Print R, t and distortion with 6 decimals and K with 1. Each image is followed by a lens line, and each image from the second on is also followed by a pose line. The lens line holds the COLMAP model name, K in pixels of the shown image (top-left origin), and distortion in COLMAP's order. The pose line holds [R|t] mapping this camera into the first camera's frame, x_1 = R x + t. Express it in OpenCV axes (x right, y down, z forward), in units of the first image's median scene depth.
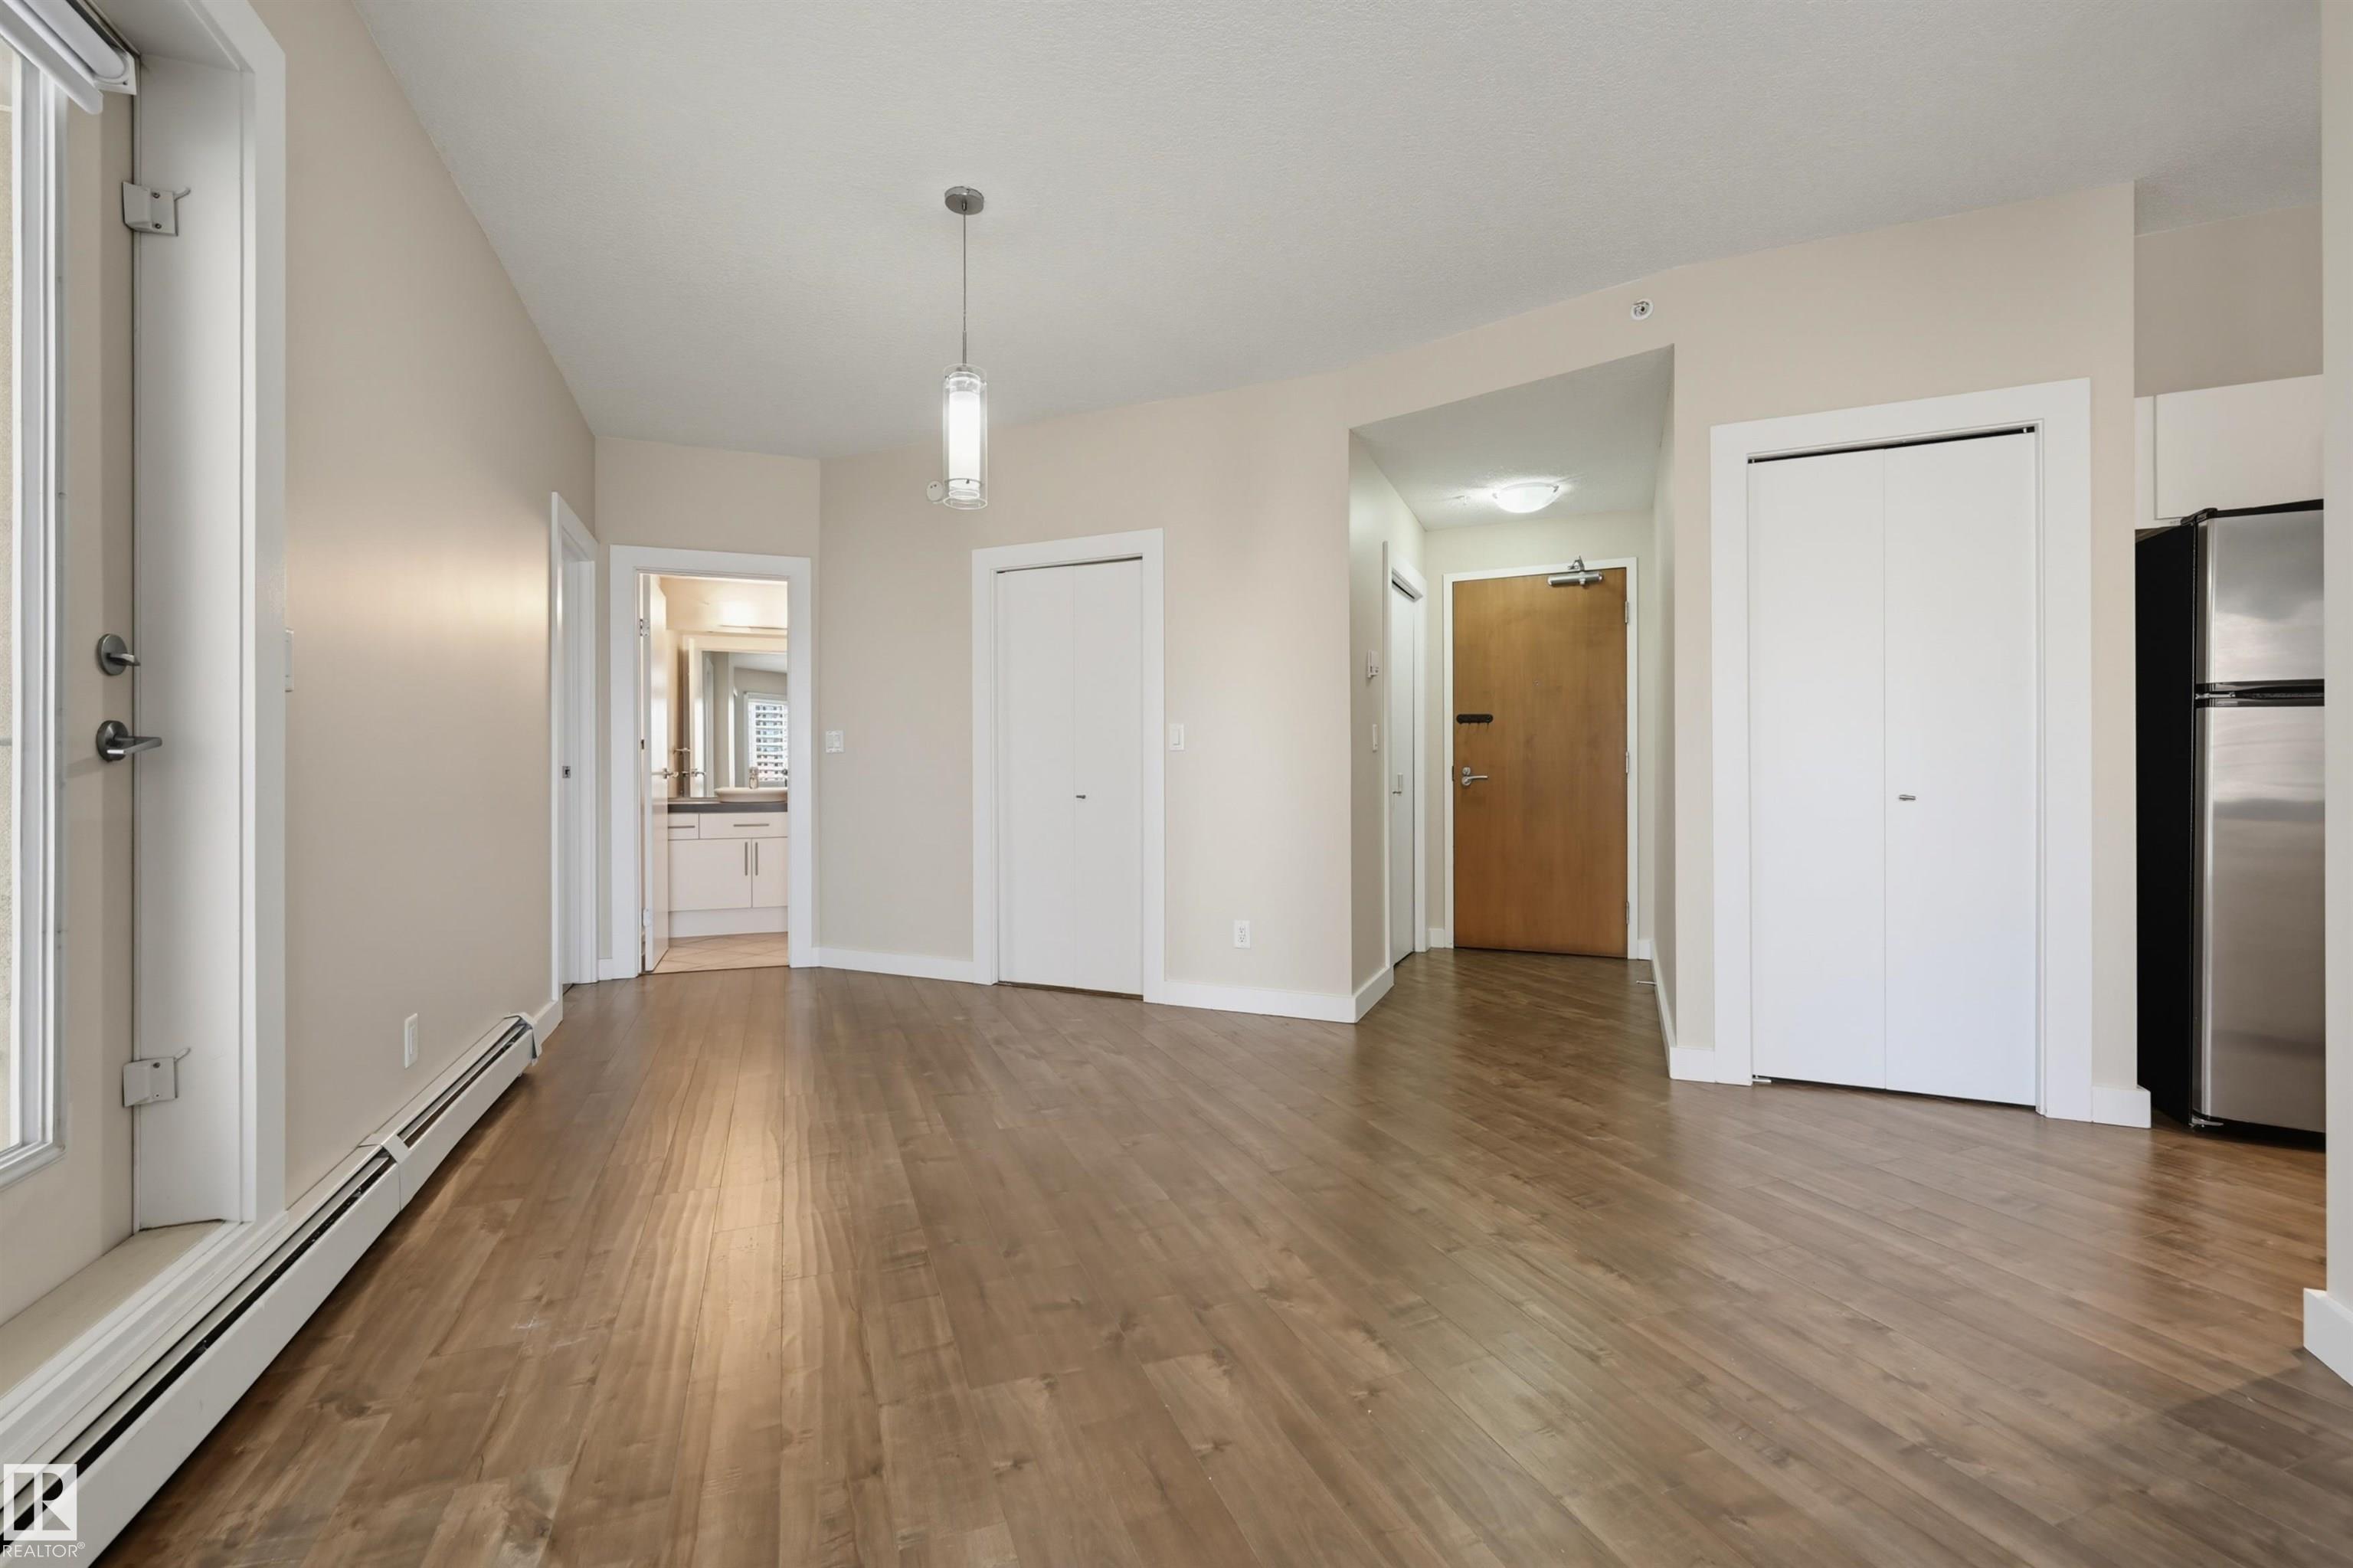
lens RADIAL K [[986.8, 0, 1166.4], [0, 986.8, 769.4], [0, 0, 1]] dist [-0.000281, 0.000420]
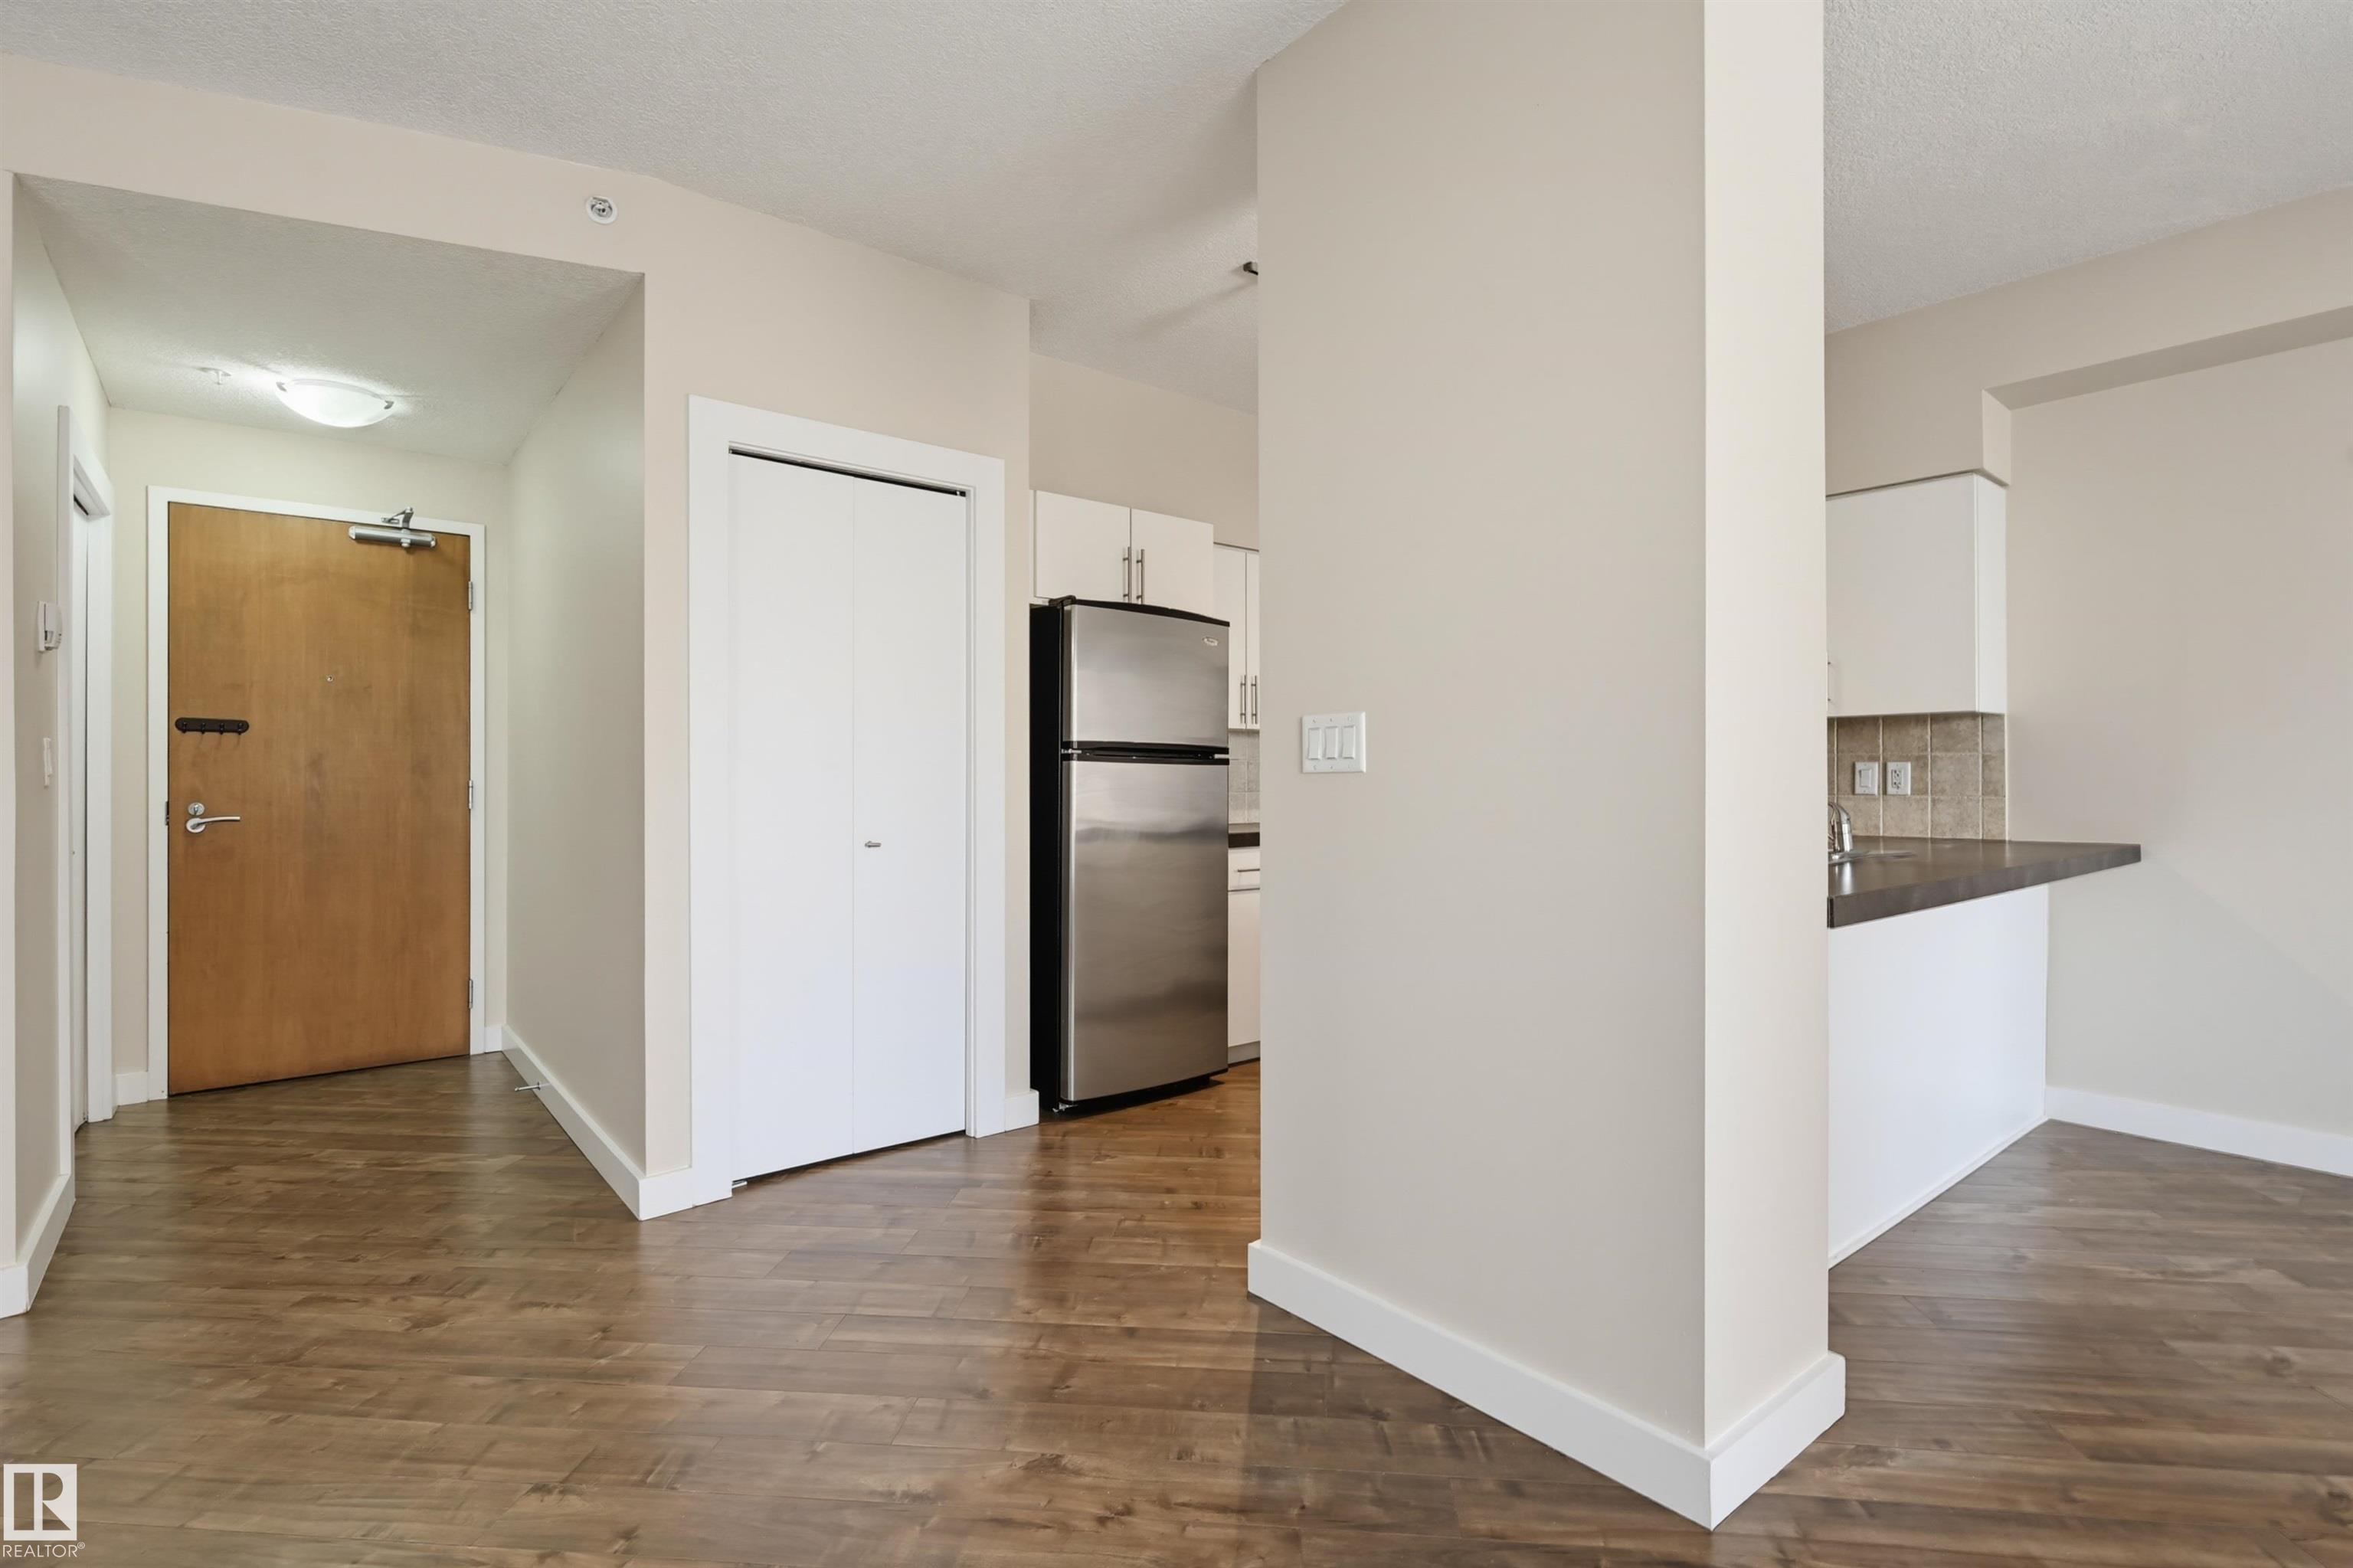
lens RADIAL K [[1097.5, 0, 1167.2], [0, 1097.5, 774.7], [0, 0, 1]] dist [-0.000408, 0.000977]
pose [[0.447340, 0.005460, 0.894347, -0.067846], [-0.002885, 0.999985, -0.004661, -0.030145], [-0.894359, -0.000495, 0.447349, 0.223828]]
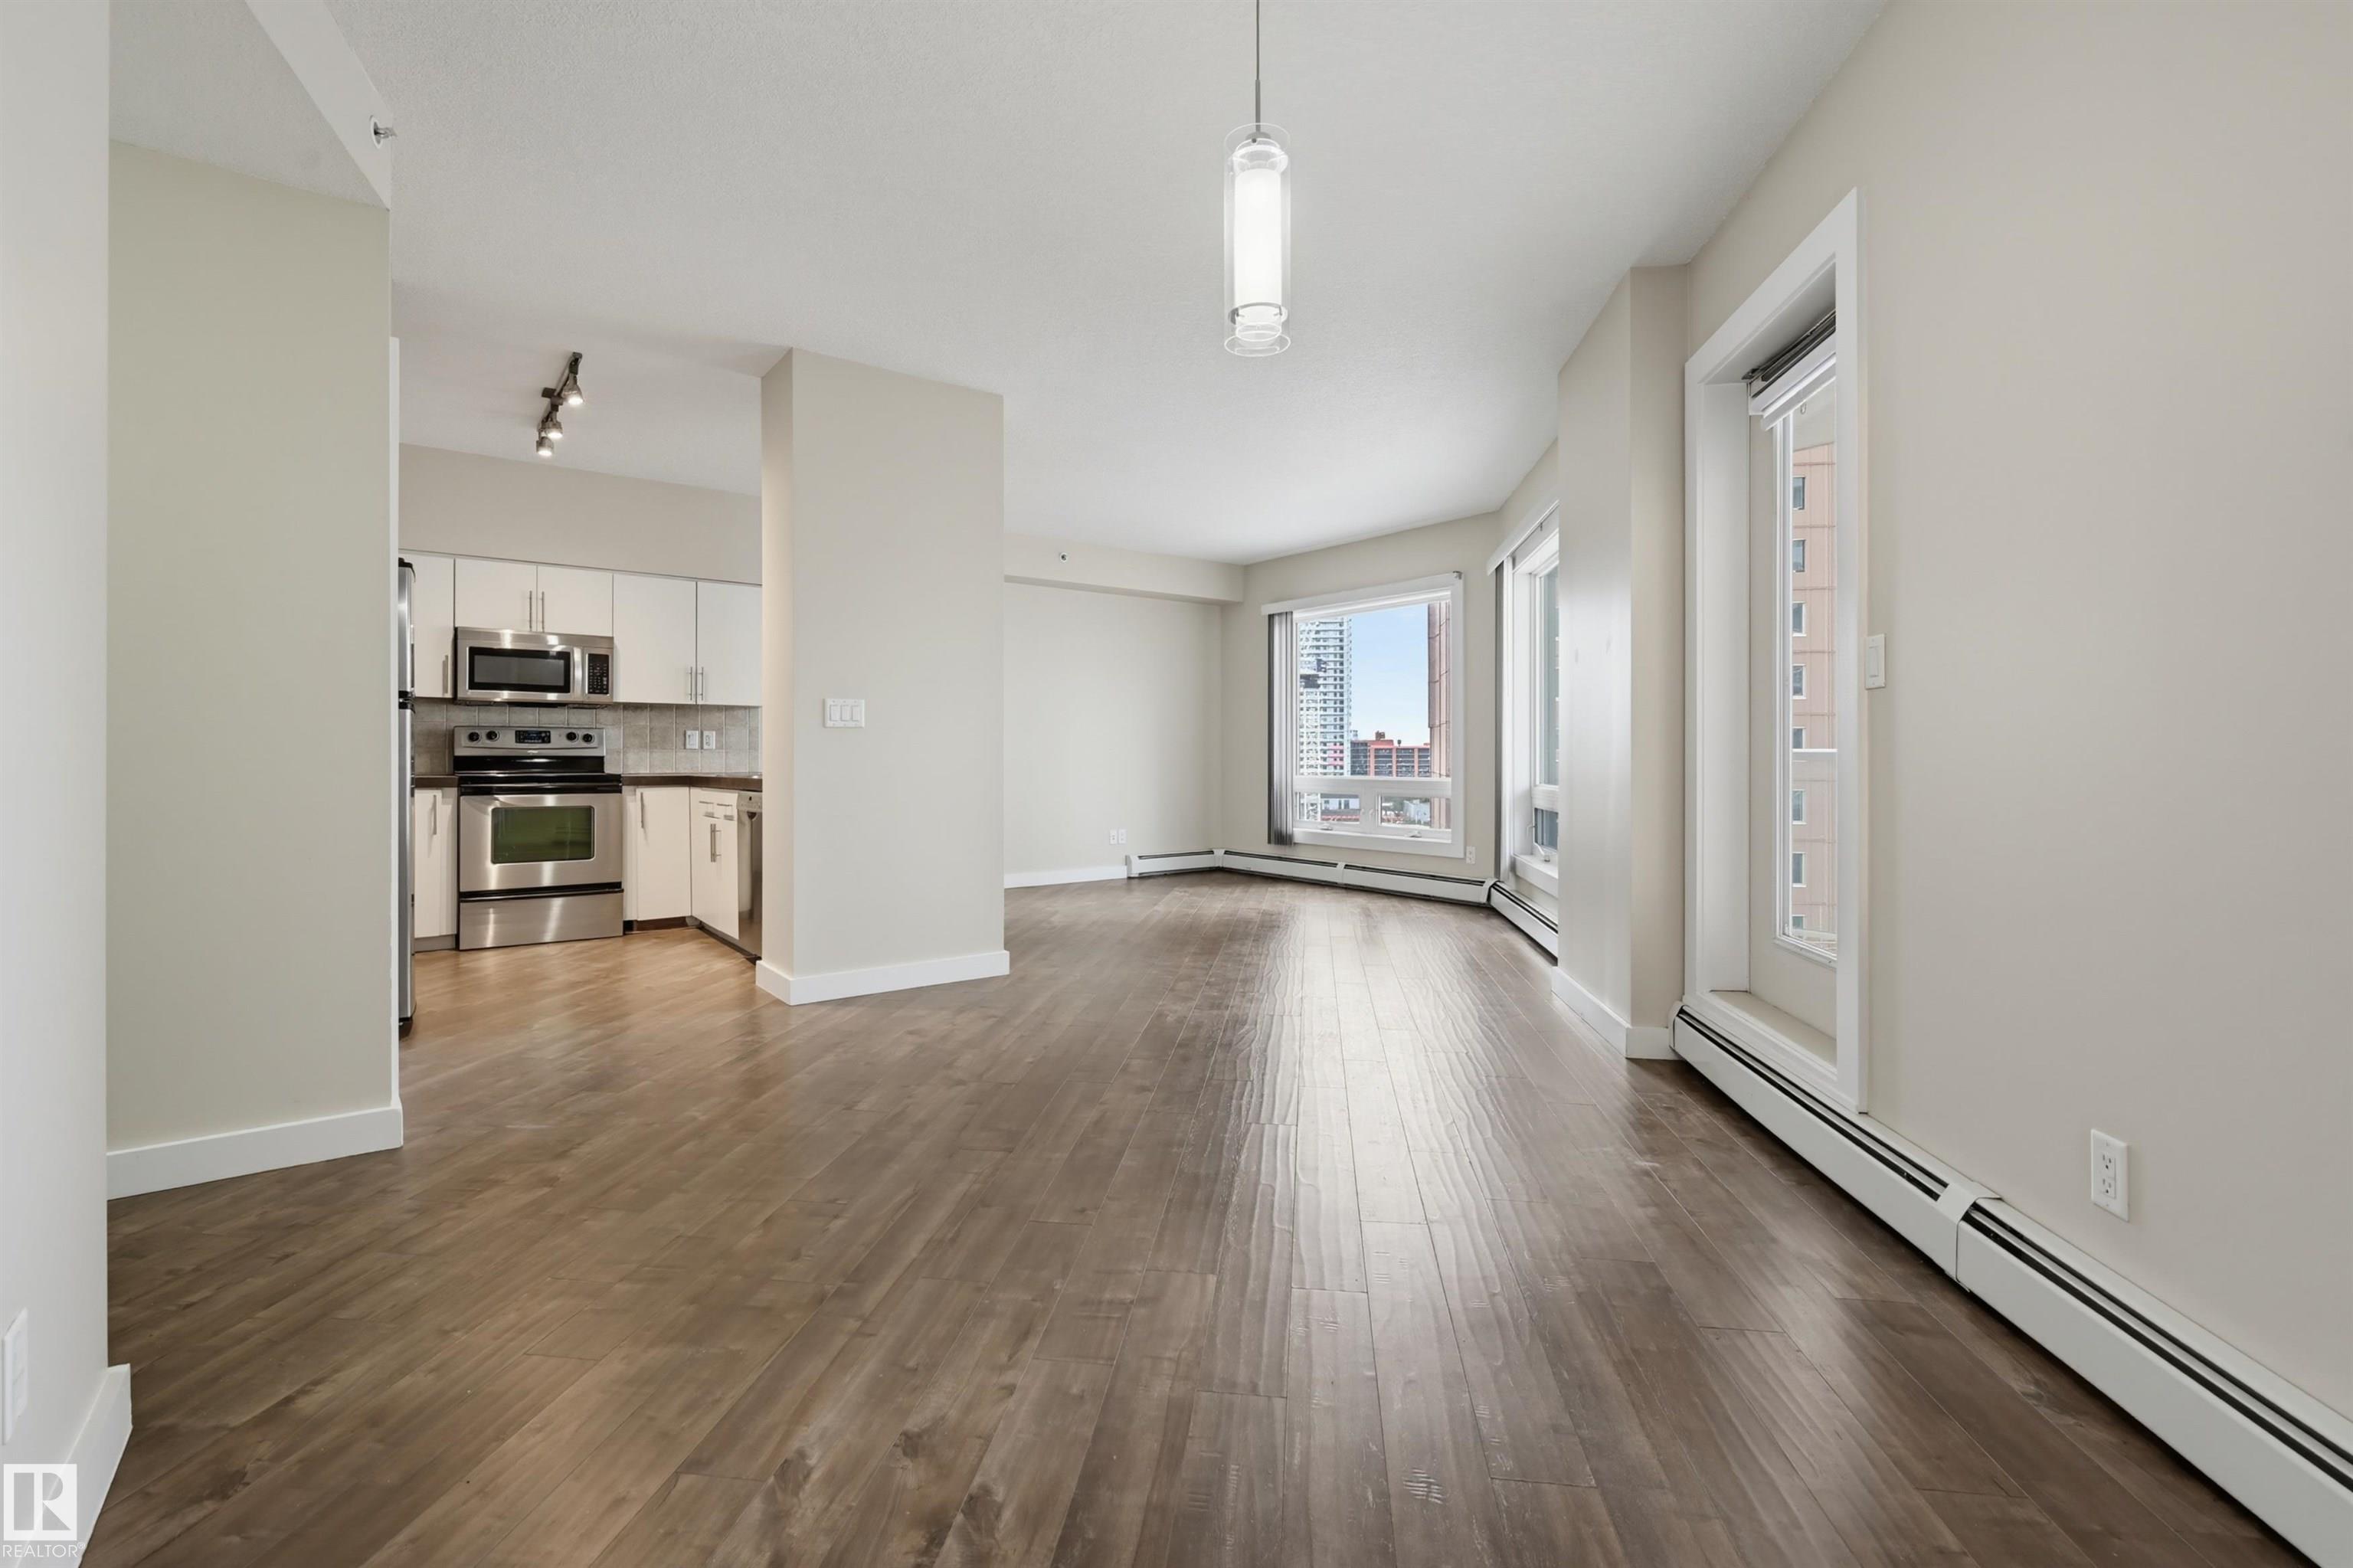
lens RADIAL K [[1029.2, 0, 1167.8], [0, 1029.2, 755.7], [0, 0, 1]] dist [-0.000339, 0.000086]
pose [[-0.874733, 0.002699, 0.484597, -0.381457], [-0.000234, 0.999982, -0.005992, 0.005659], [-0.484605, -0.005355, -0.874717, 1.288091]]
